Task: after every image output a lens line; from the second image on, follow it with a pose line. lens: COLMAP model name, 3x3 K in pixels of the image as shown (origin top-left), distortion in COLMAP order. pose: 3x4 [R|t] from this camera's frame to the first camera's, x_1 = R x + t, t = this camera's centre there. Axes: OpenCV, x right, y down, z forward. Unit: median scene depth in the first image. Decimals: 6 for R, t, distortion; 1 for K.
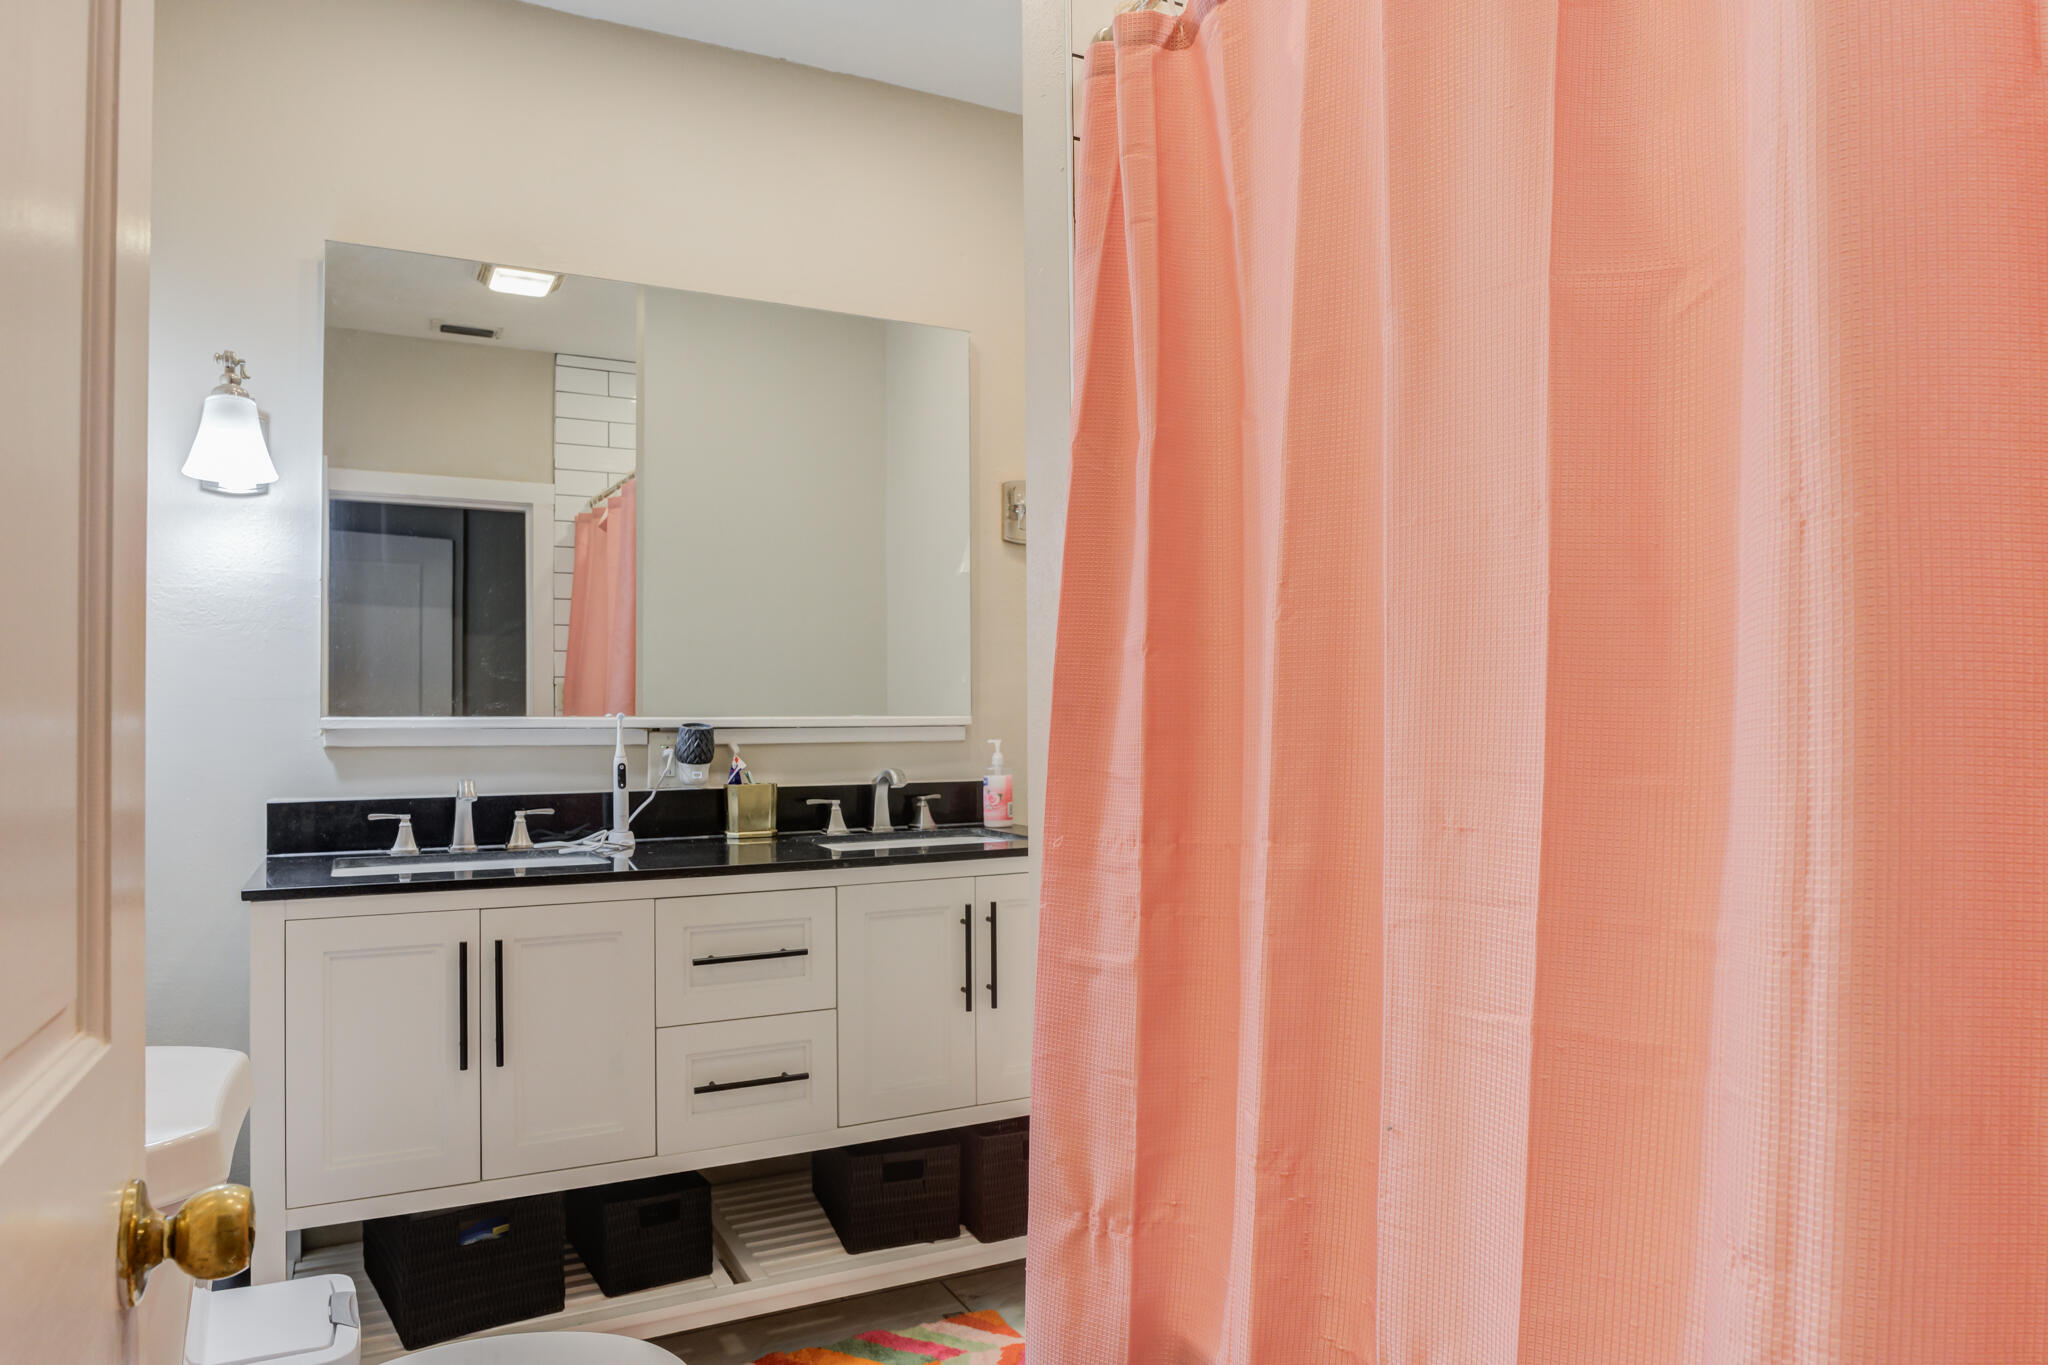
lens RADIAL K [[1248.2, 0, 1024.0], [0, 1248.2, 682.5], [0, 0, 1]] dist [-0.000203, -0.000029]
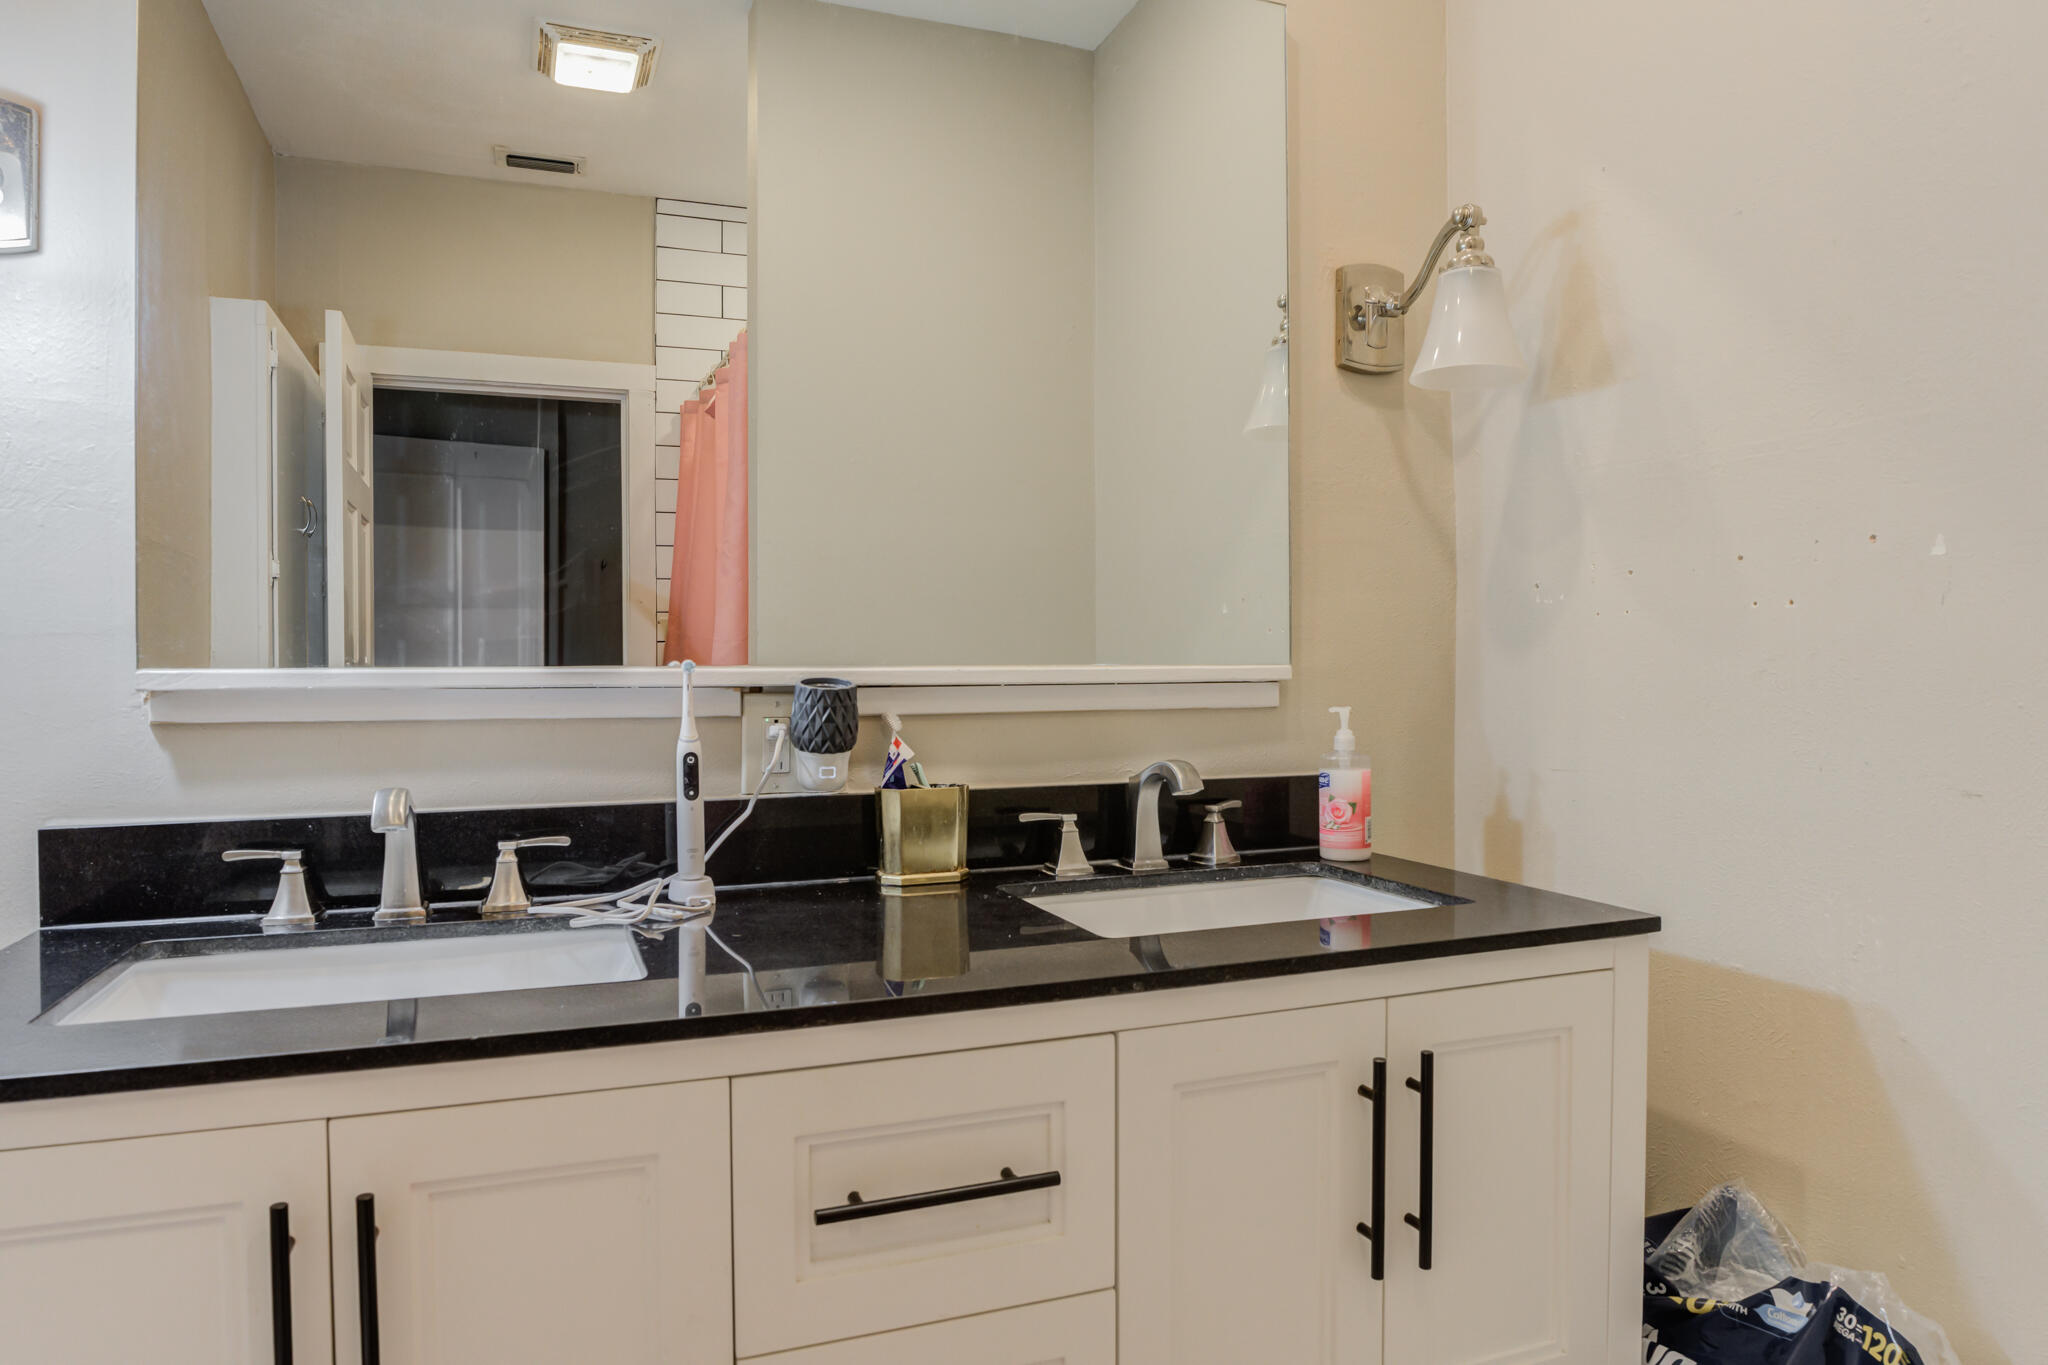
lens RADIAL K [[1299.4, 0, 1024.0], [0, 1299.4, 682.5], [0, 0, 1]] dist [-0.019653, 0.002598]
pose [[0.992928, 0.001153, -0.118711, -0.104520], [0.003627, 0.999191, 0.040040, 0.011502], [0.118661, -0.040187, 0.992121, 0.429549]]
